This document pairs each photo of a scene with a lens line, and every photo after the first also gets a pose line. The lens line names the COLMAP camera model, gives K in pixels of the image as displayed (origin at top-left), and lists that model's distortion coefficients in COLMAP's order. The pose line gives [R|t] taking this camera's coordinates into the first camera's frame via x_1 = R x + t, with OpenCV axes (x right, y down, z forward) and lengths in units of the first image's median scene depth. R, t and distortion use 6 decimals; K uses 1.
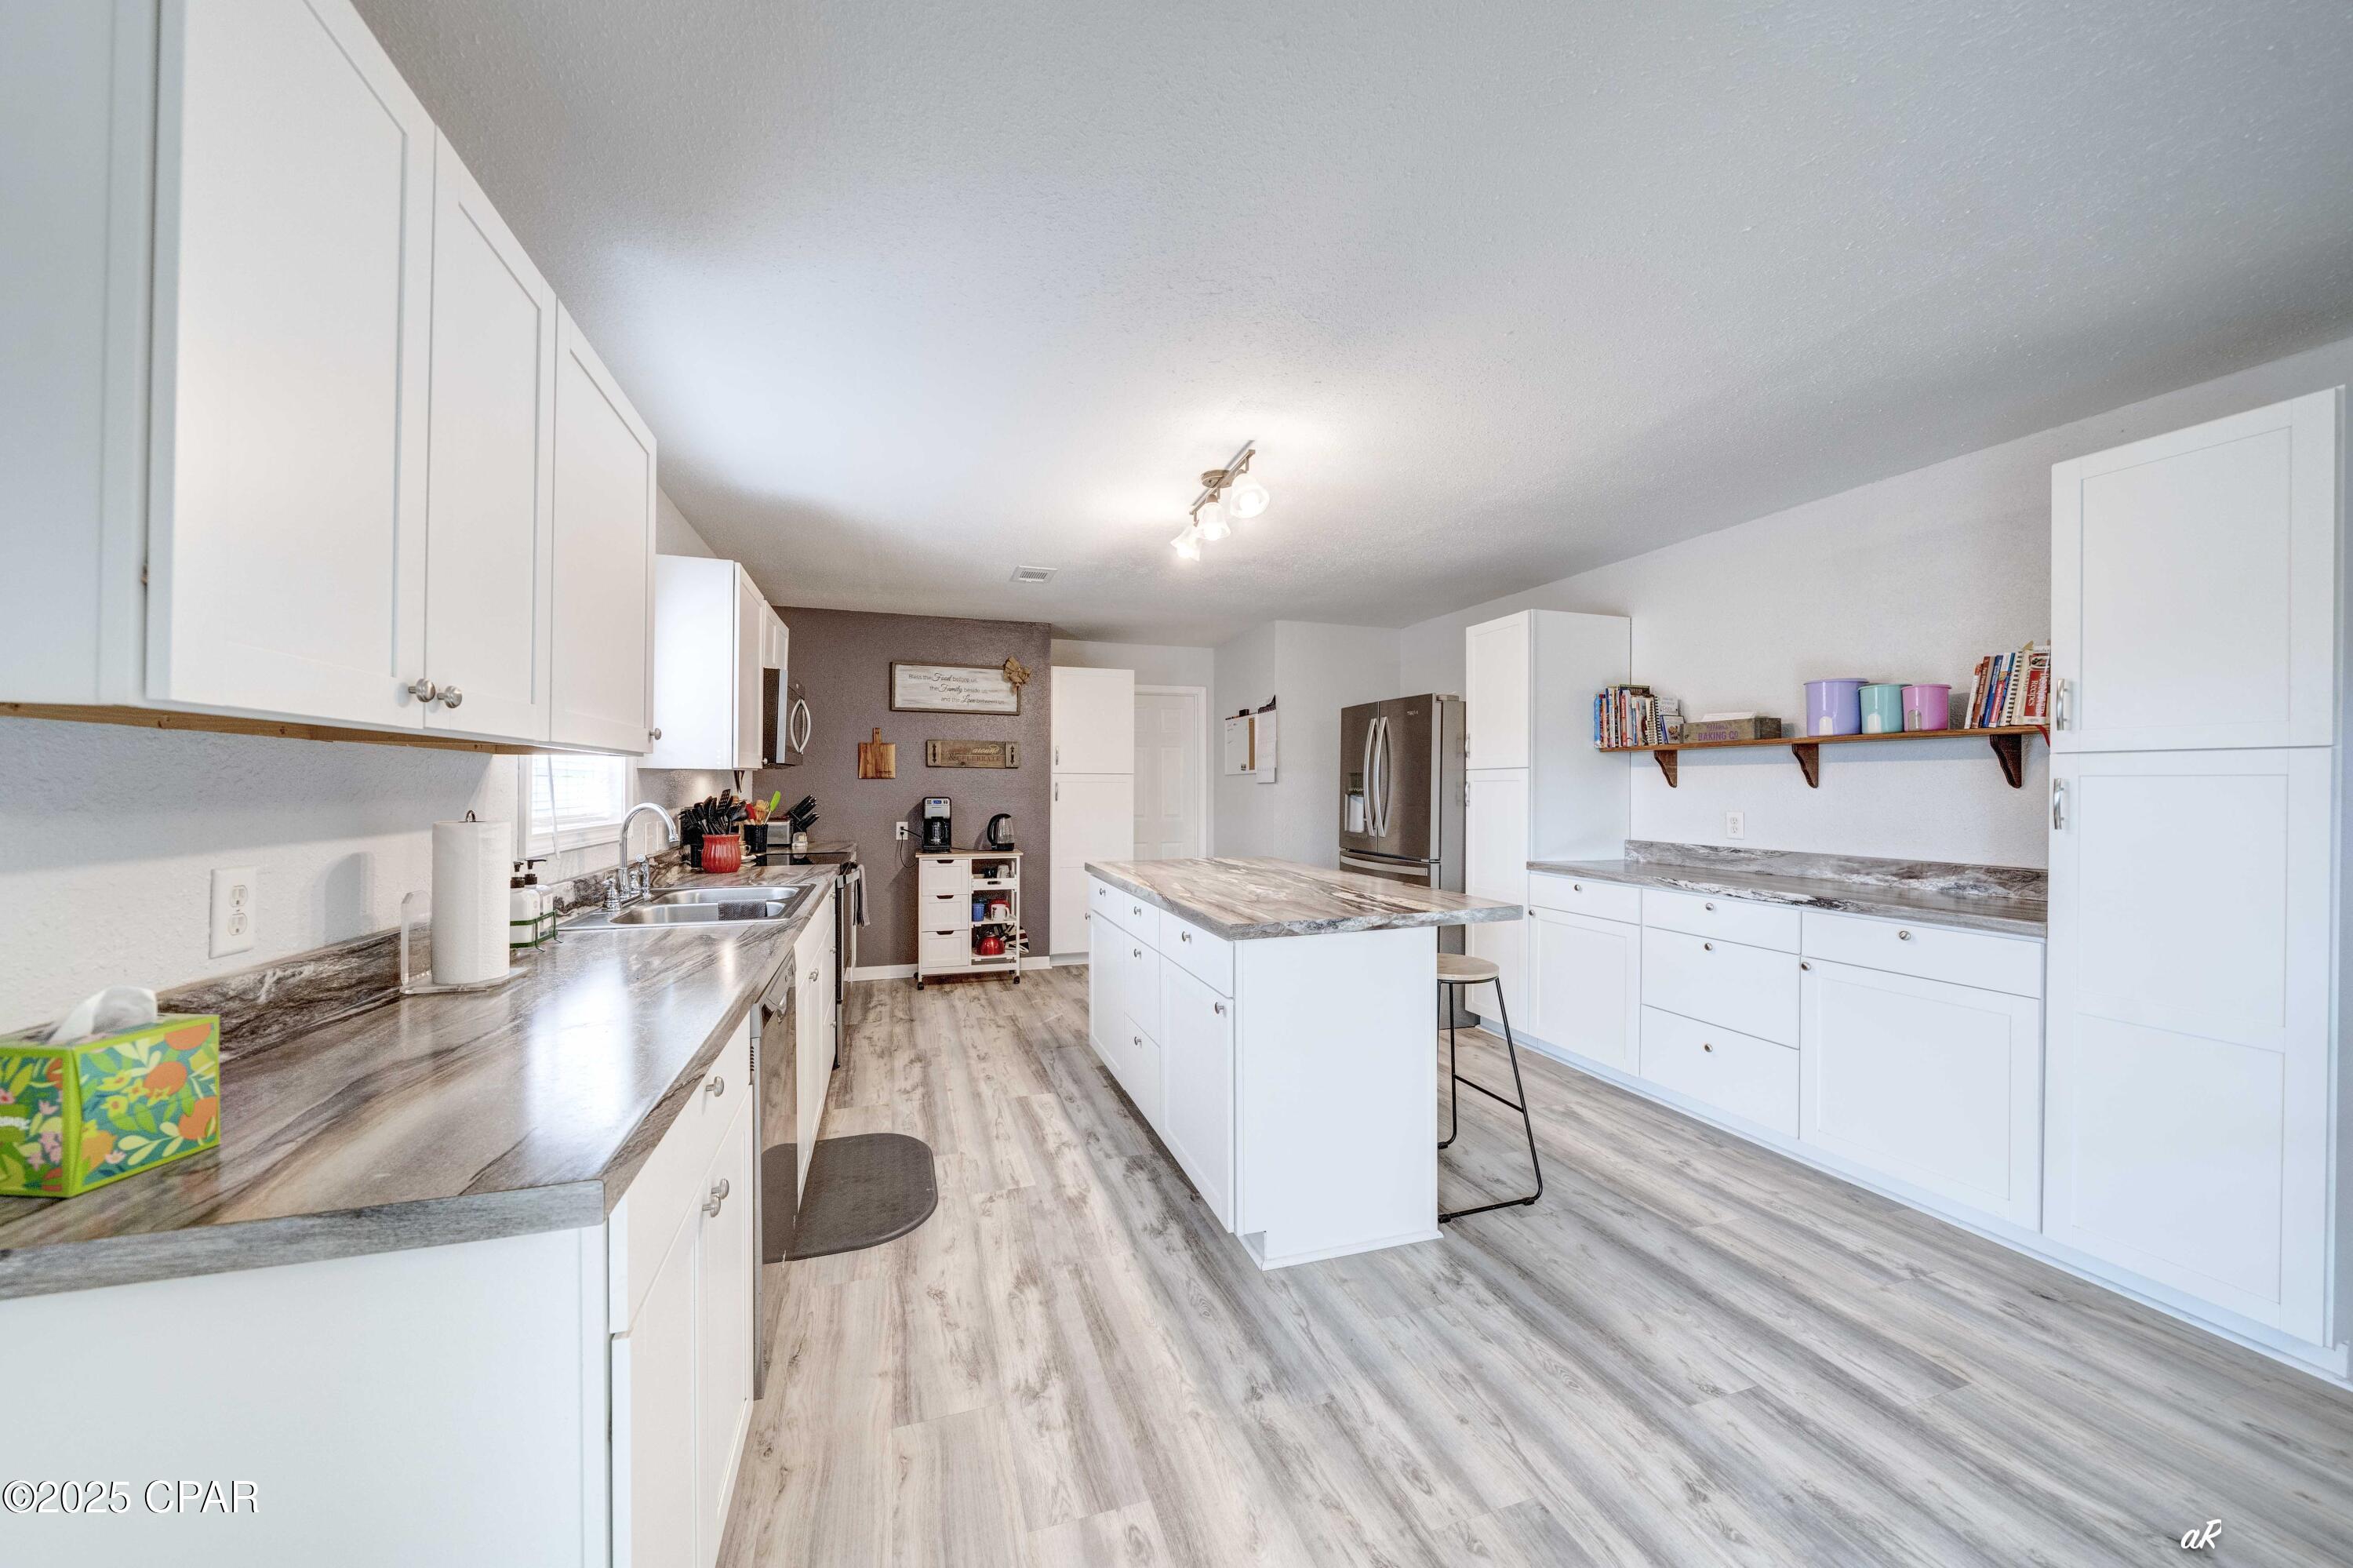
lens RADIAL K [[823.8, 0, 1172.8], [0, 823.8, 787.9], [0, 0, 1]] dist [-0.002944, -0.000158]
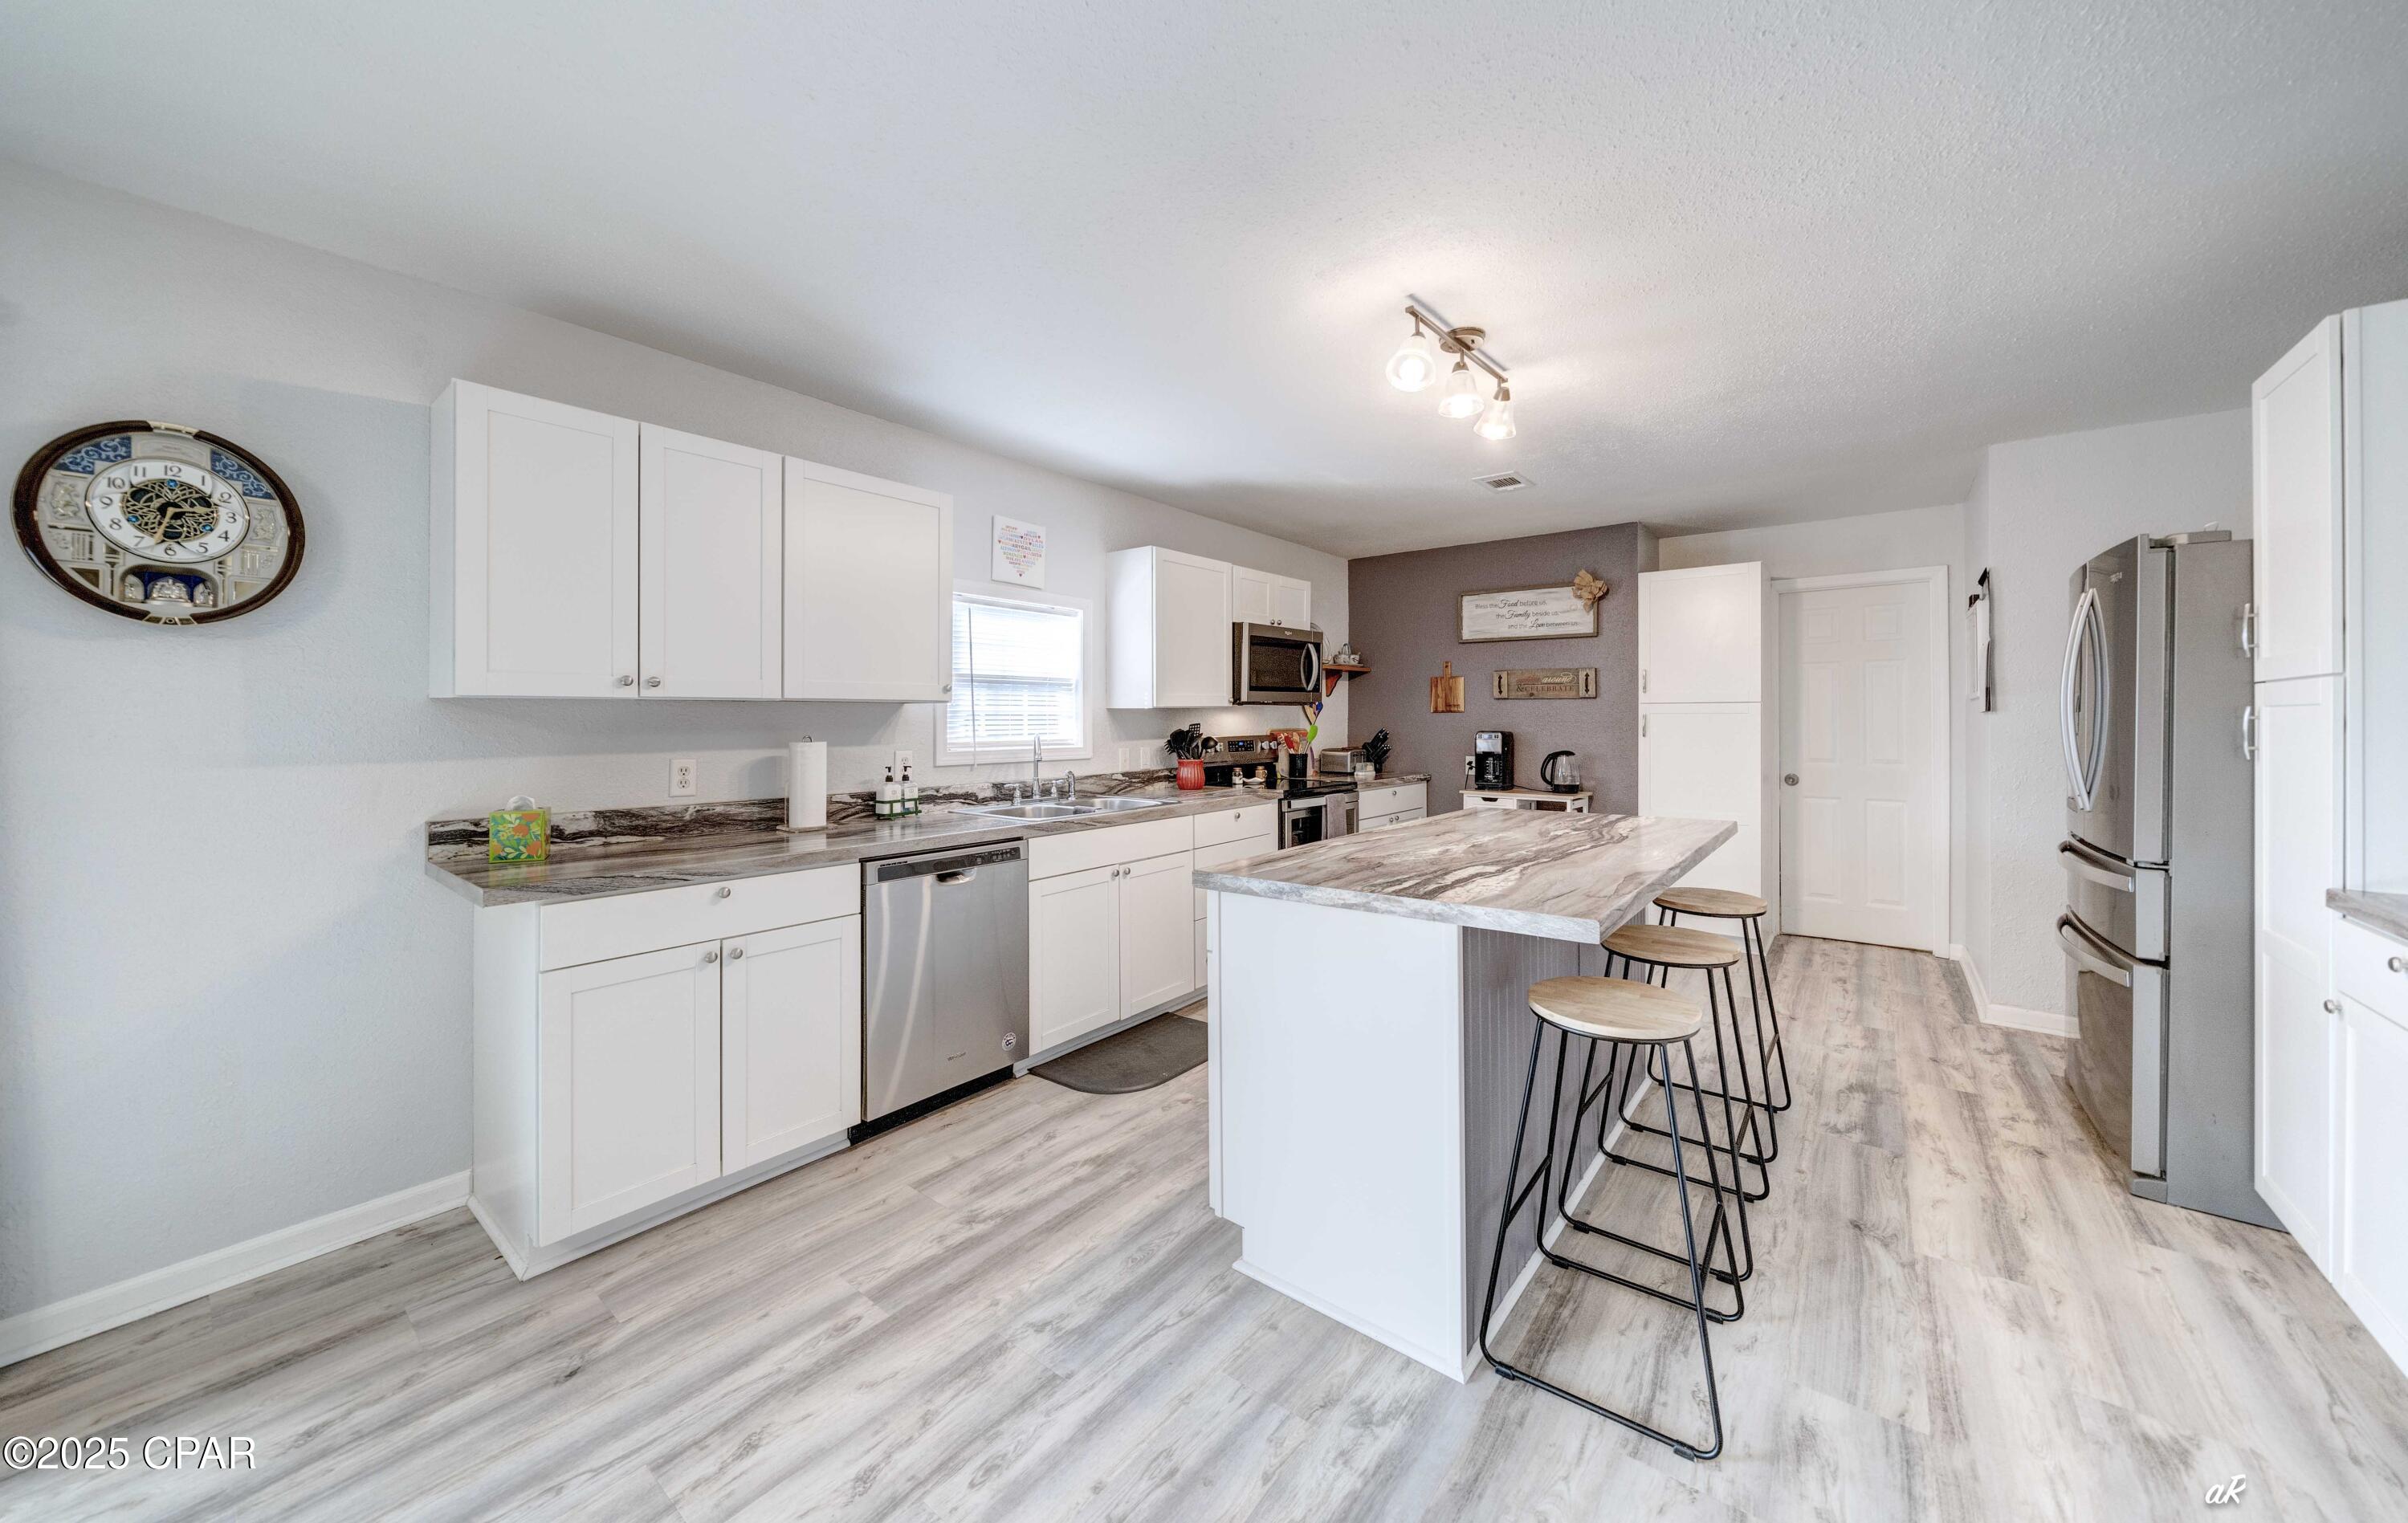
lens RADIAL K [[853.8, 0, 1219.4], [0, 853.8, 715.1], [0, 0, 1]] dist [-0.006222, -0.000015]
pose [[0.560105, -0.007511, -0.828388, 0.830975], [0.002151, 0.999969, -0.007613, -0.001416], [0.828419, 0.002482, 0.560103, 0.454754]]
